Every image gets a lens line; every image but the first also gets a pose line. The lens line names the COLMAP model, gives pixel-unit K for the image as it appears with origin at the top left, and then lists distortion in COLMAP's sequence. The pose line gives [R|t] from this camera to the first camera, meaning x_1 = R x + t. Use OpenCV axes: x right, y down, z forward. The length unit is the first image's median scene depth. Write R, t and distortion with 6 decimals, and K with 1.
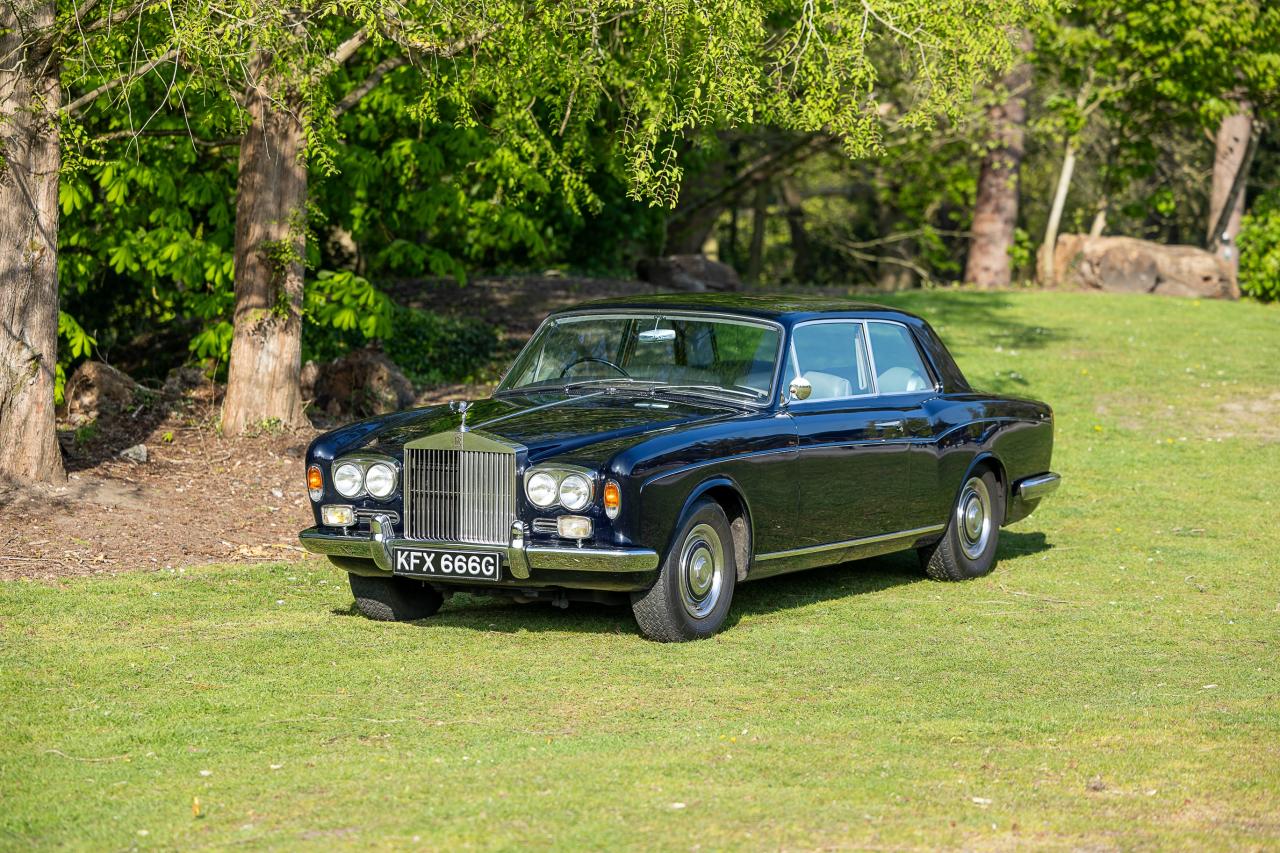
lens RADIAL K [[3836.6, 0, 588.4], [0, 3836.6, 427.7], [0, 0, 1]] dist [0.024896, 1.103027]
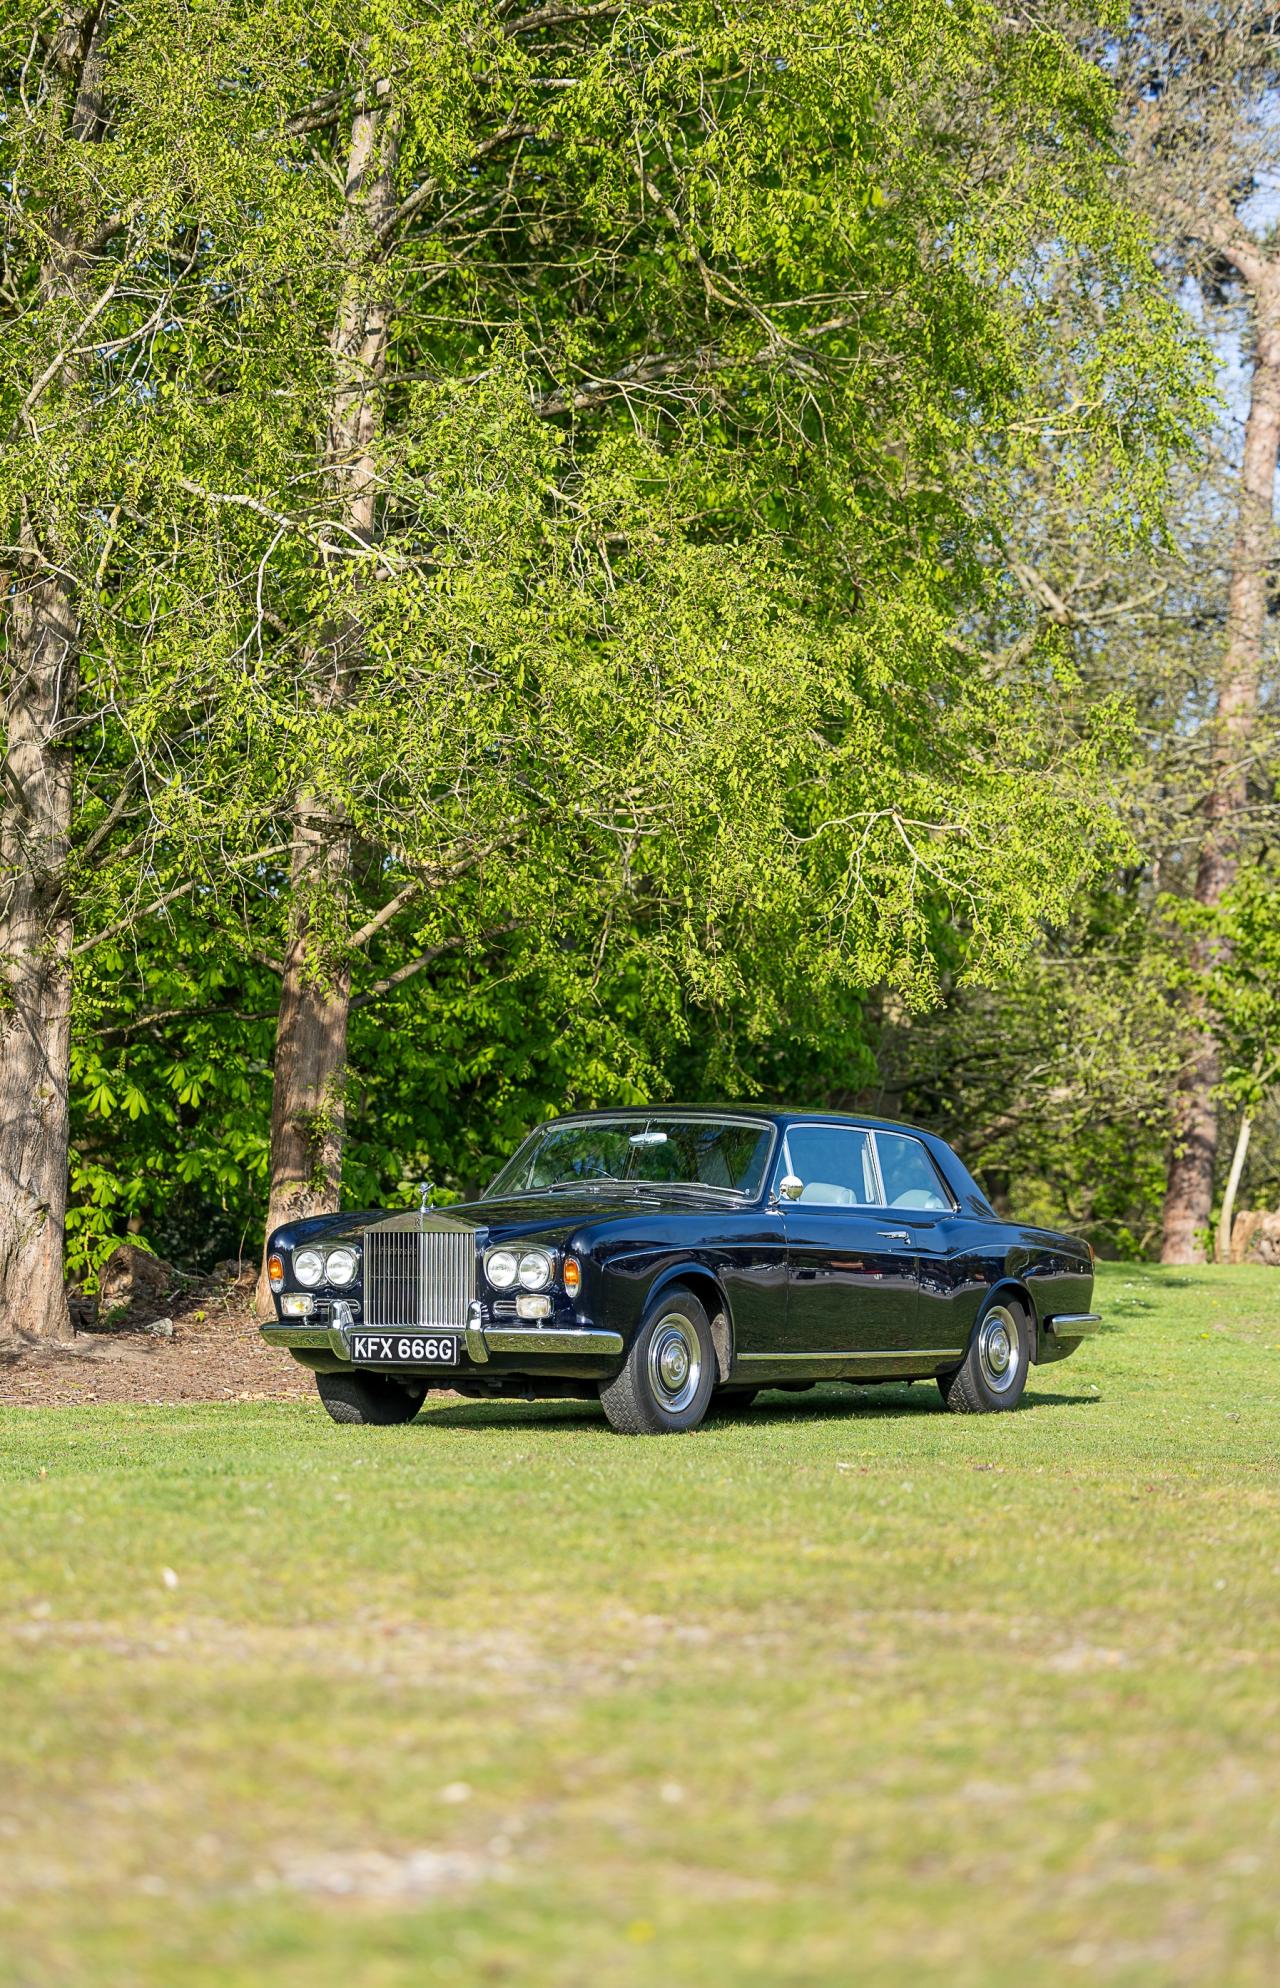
lens RADIAL K [[4105.1, 0, 595.3], [0, 4105.1, 1057.4], [0, 0, 1]] dist [-0.044424, -0.121787]
pose [[0.998430, -0.005262, -0.055766, 0.067062], [-0.001039, 0.993667, -0.112356, 0.076592], [0.056004, 0.112238, 0.992102, -0.025132]]
